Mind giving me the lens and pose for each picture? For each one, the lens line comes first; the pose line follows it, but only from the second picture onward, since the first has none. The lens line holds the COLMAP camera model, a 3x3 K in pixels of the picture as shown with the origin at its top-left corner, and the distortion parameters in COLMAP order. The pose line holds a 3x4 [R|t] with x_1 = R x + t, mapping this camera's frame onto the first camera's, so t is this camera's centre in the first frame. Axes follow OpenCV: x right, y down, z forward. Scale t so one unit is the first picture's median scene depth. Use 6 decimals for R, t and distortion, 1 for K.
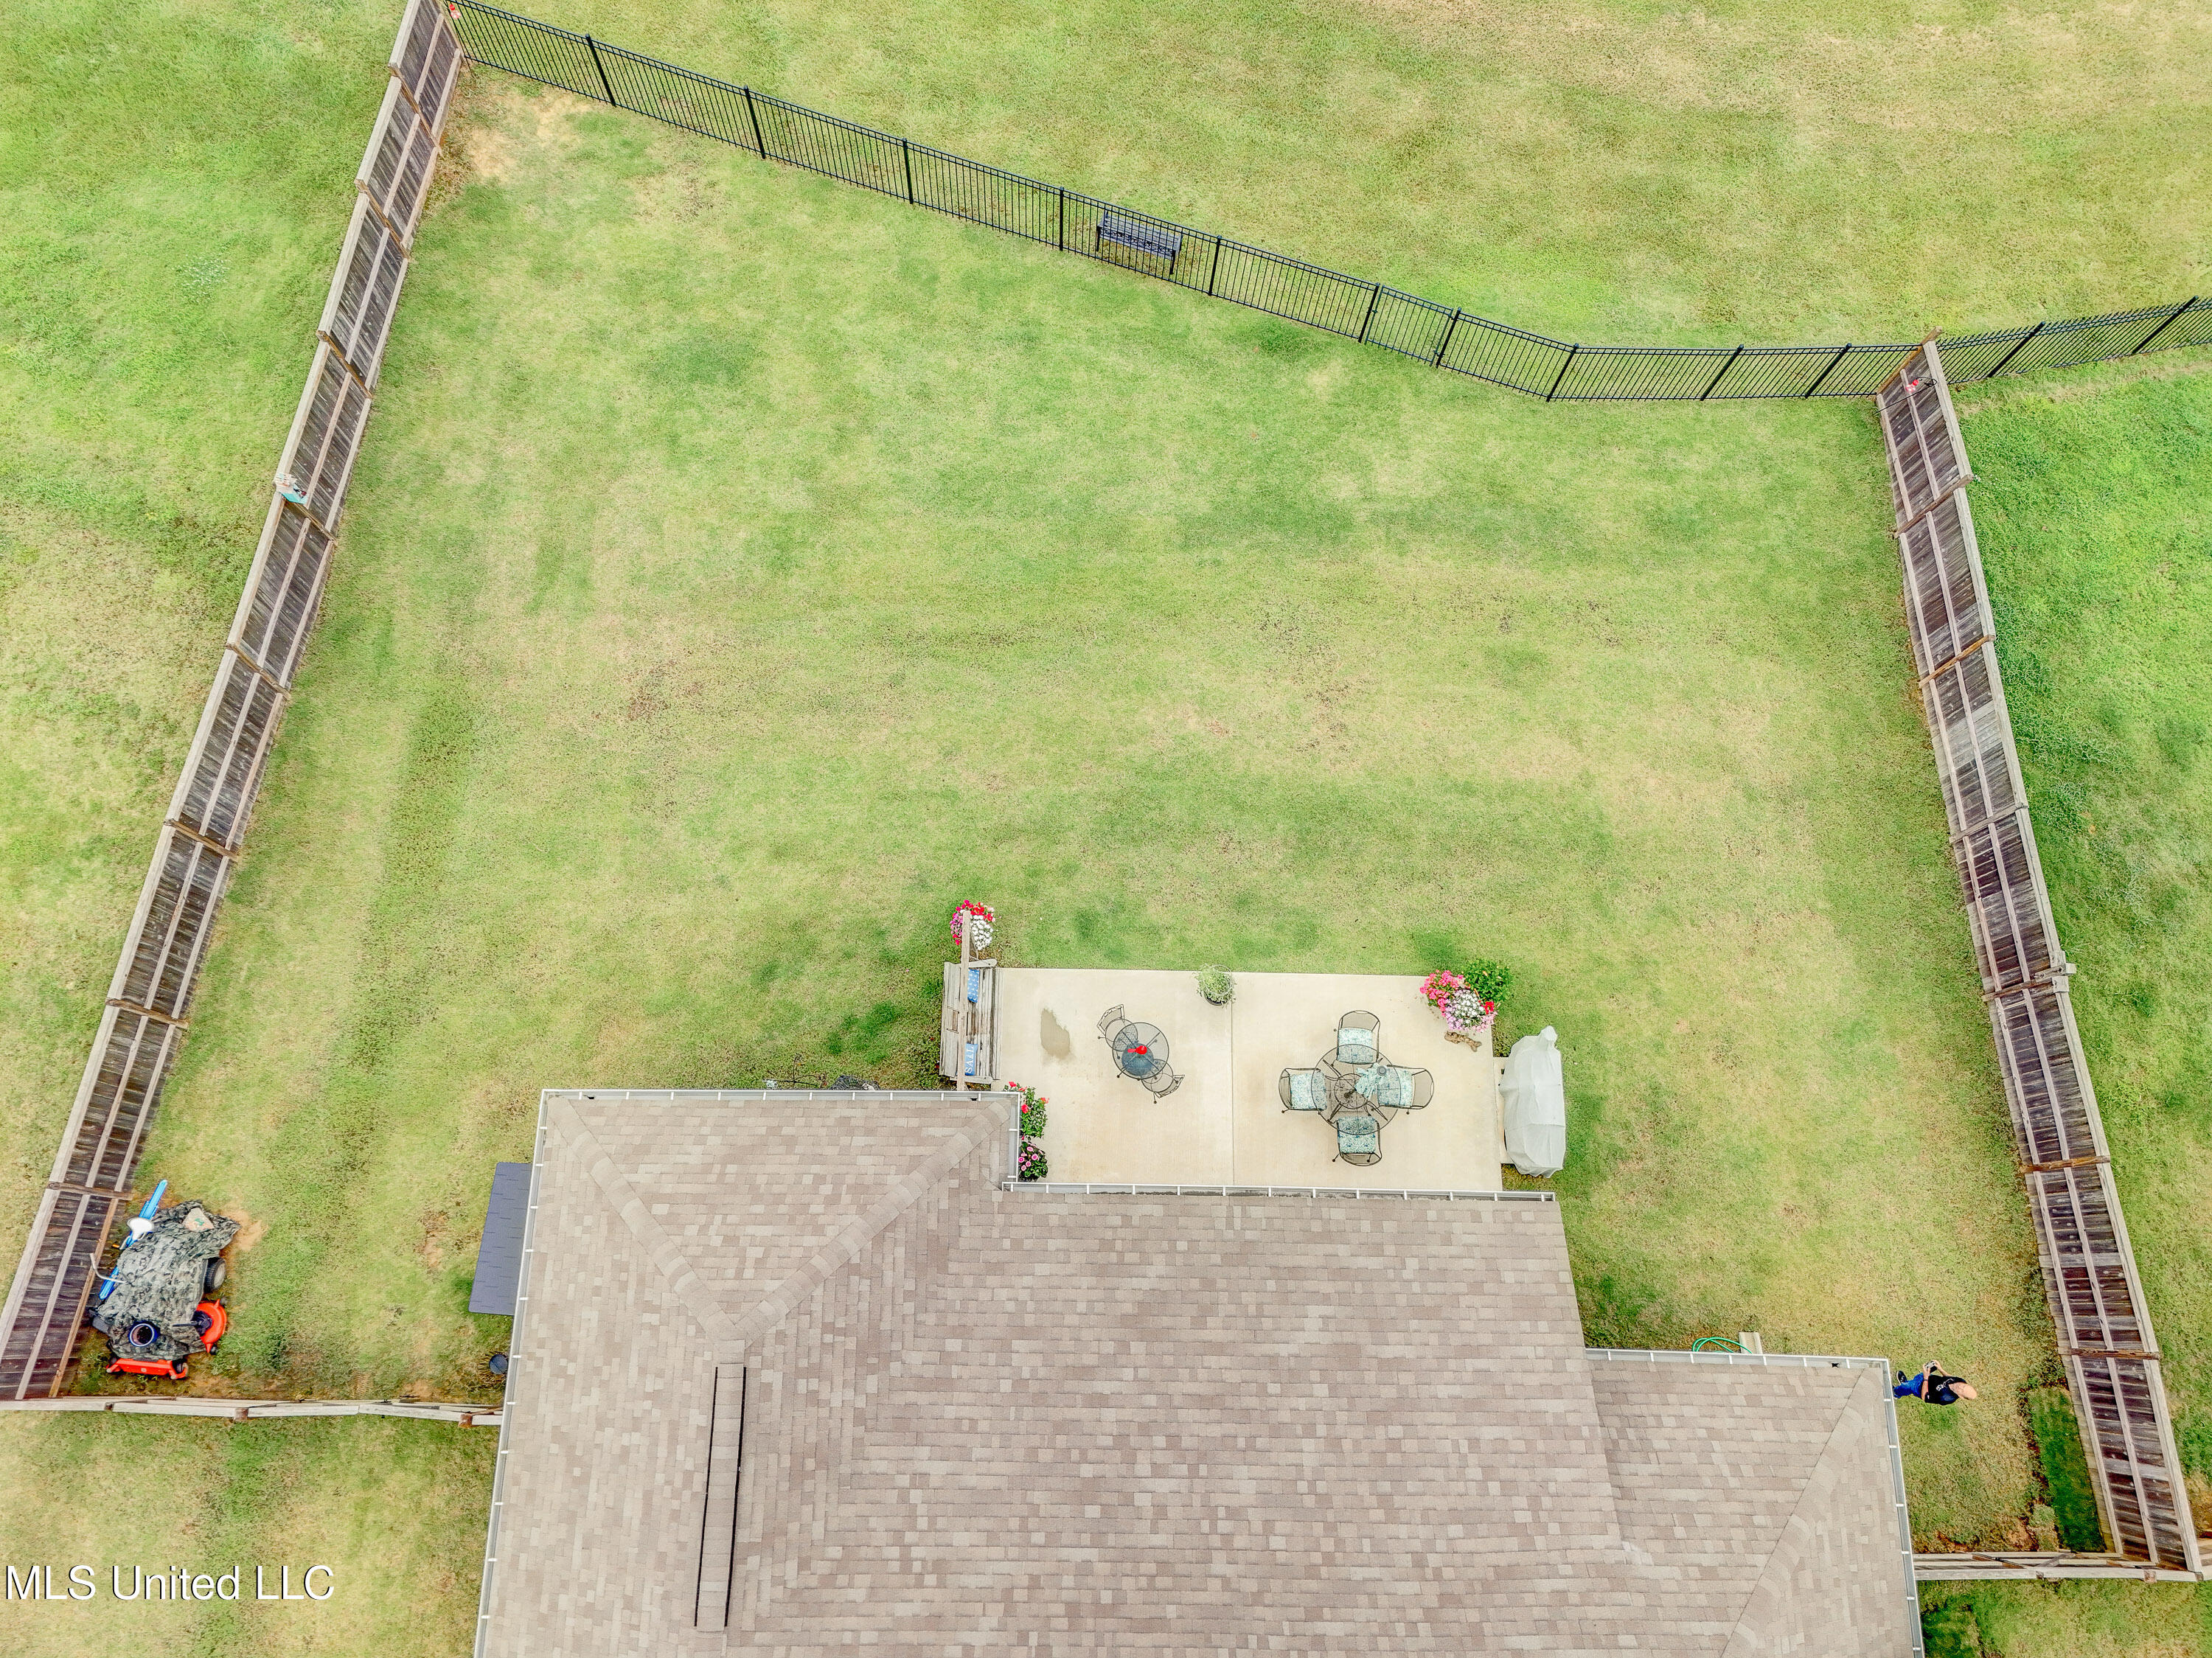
lens RADIAL K [[1512.3, 0, 1056.7], [0, 1512.3, 648.1], [0, 0, 1]] dist [0.045286, -0.029232]
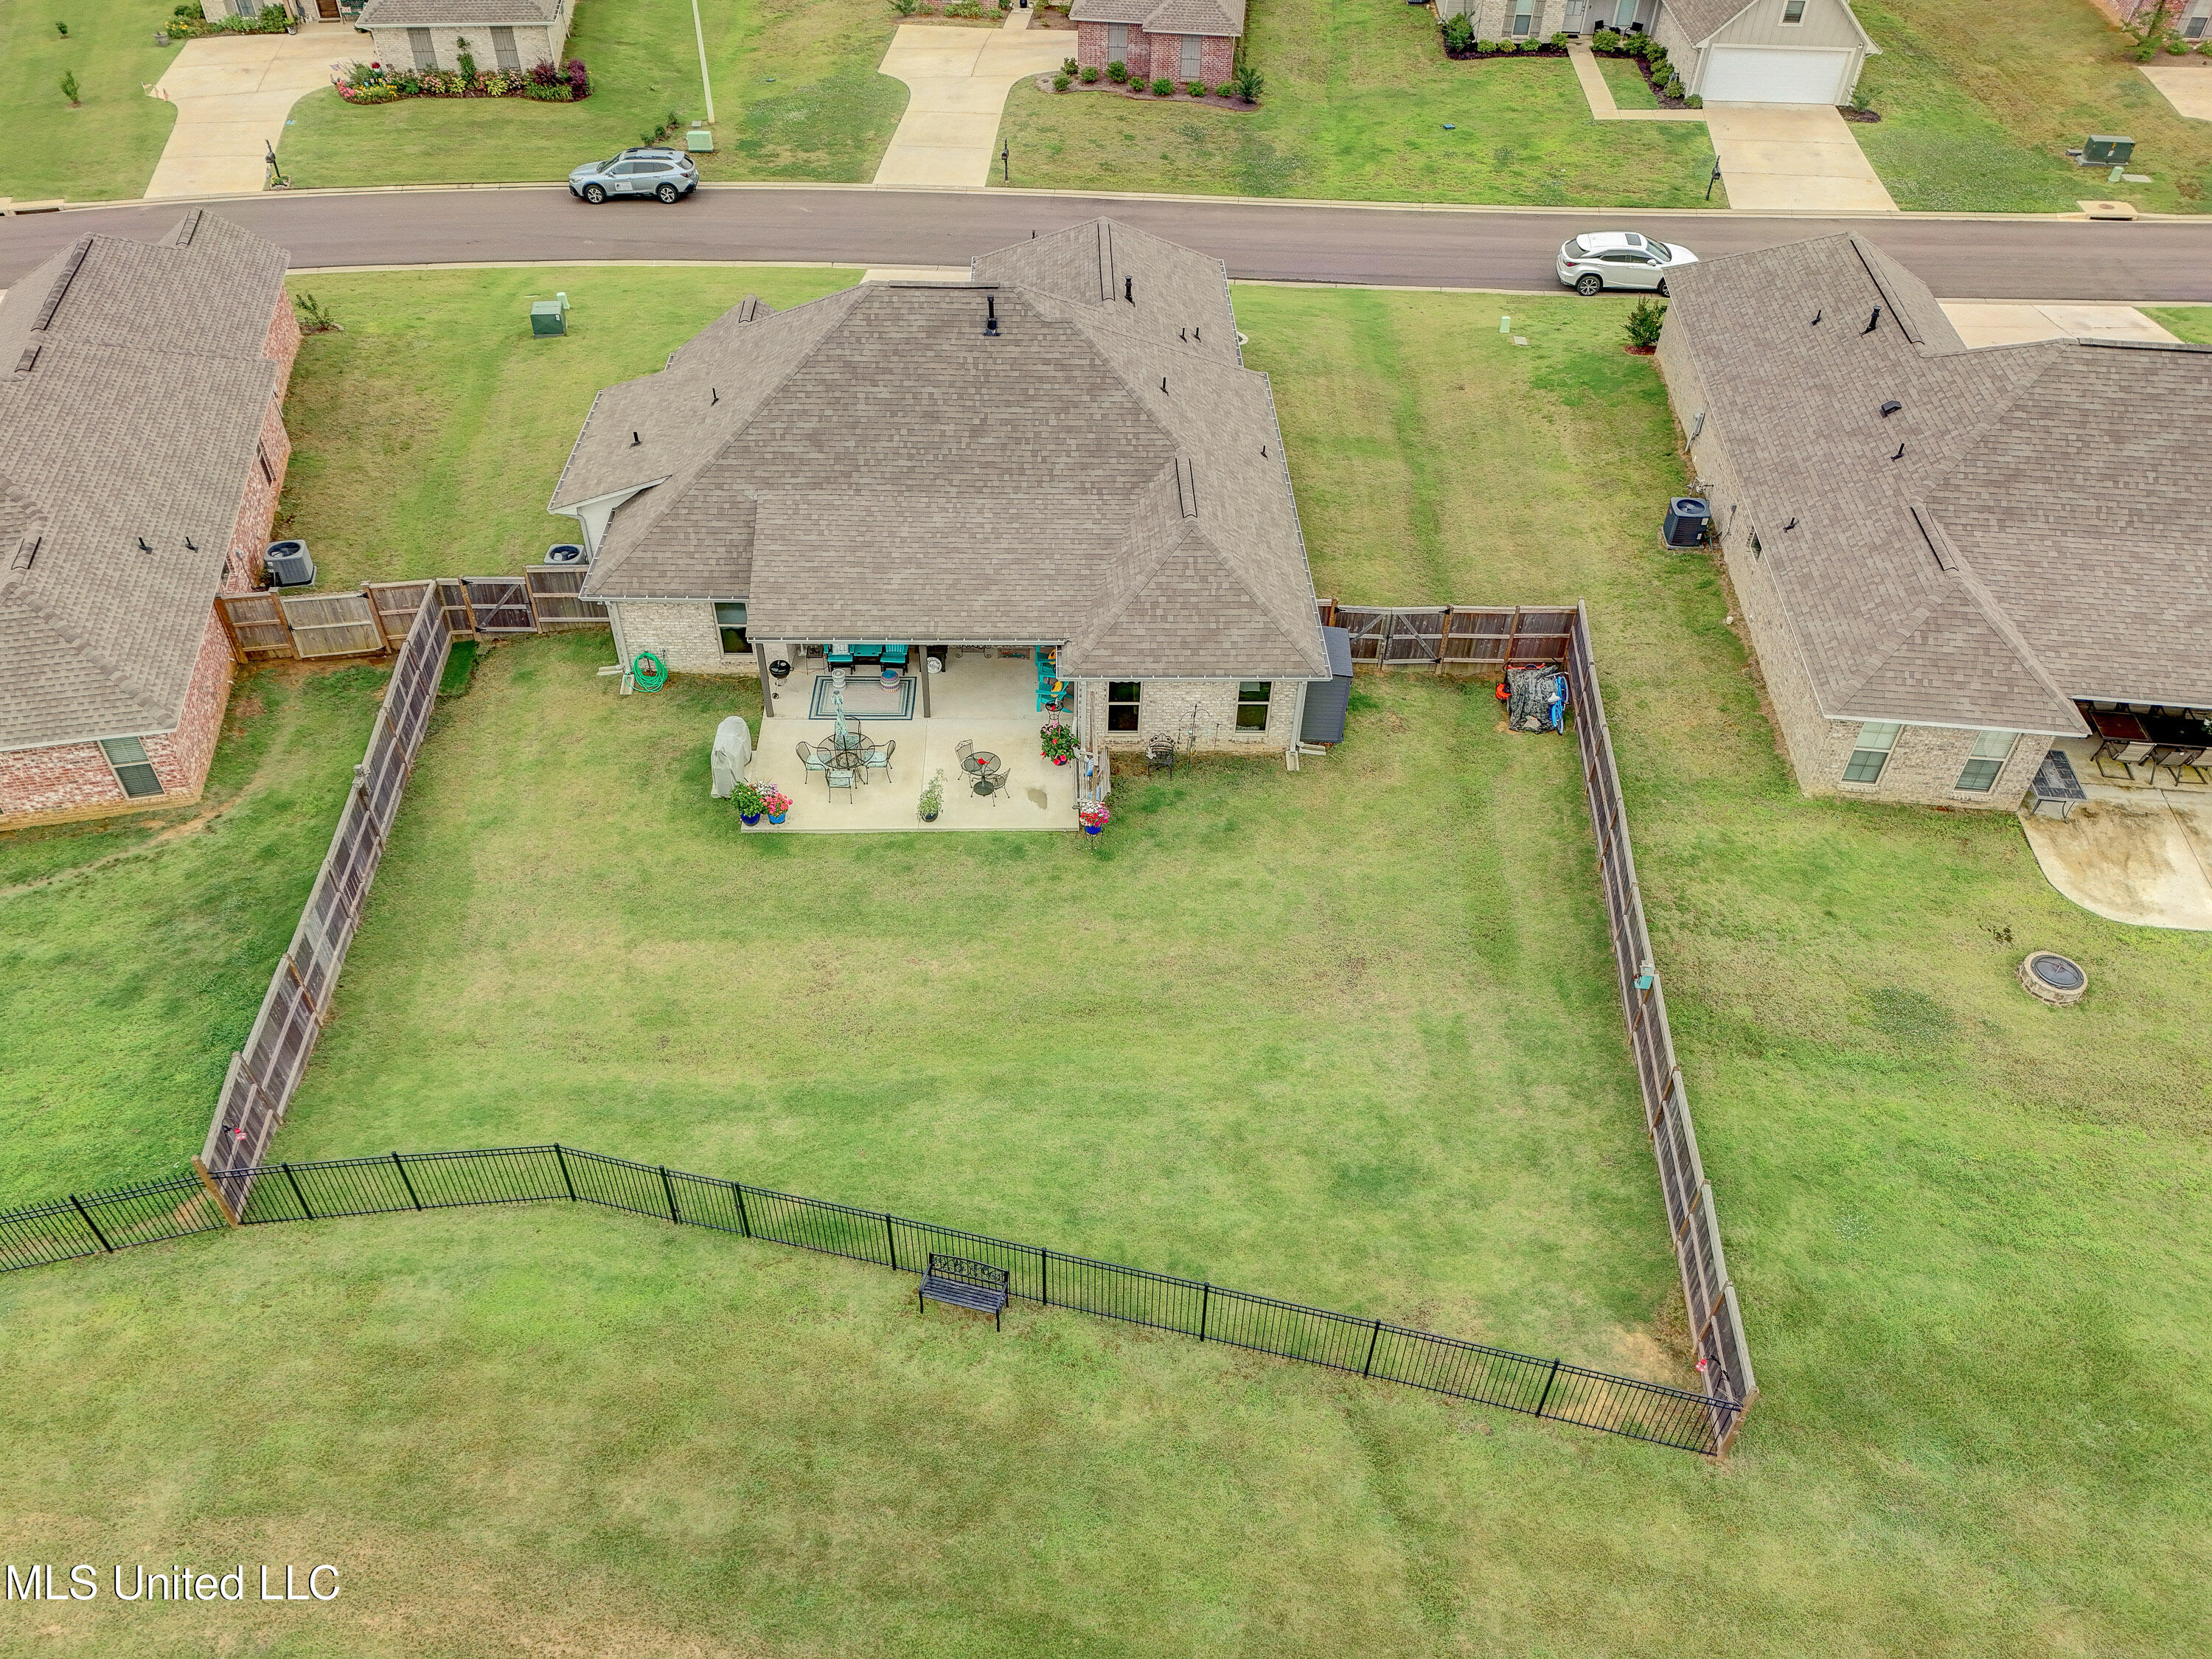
lens RADIAL K [[1514.1, 0, 1175.7], [0, 1514.1, 837.7], [0, 0, 1]] dist [0.048630, -0.039182]
pose [[-0.995264, 0.020358, -0.095051, 0.005939], [-0.093363, -0.472441, 0.876403, -1.057733], [-0.027065, 0.881127, 0.472105, 0.289880]]
